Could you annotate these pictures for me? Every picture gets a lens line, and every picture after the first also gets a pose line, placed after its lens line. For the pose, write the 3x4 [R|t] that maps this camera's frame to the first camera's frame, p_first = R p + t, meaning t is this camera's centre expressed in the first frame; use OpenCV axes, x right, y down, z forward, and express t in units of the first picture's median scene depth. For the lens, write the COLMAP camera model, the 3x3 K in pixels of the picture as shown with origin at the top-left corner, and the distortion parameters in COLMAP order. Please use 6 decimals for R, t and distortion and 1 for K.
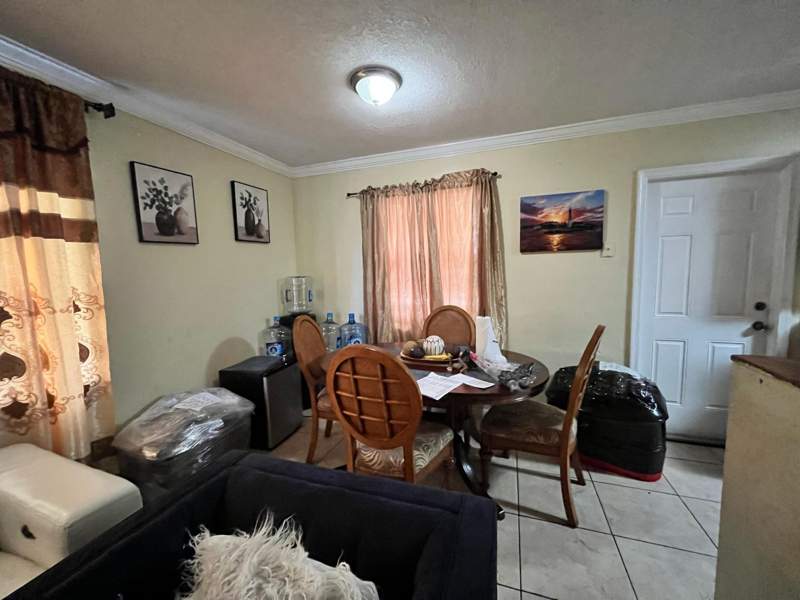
lens RADIAL K [[319.8, 0, 400.0], [0, 319.8, 300.0], [0, 0, 1]] dist [-0.000541, -0.000089]
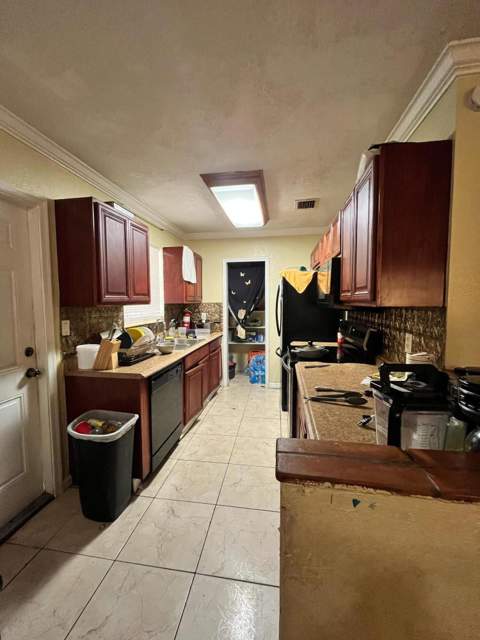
lens RADIAL K [[255.8, 0, 240.0], [0, 255.8, 320.0], [0, 0, 1]] dist [-0.000541, -0.000089]
pose [[-0.179550, -0.045558, 0.982693, 0.295264], [0.099535, 0.992959, 0.064221, -0.060546], [-0.978700, 0.109343, -0.173751, 0.527330]]
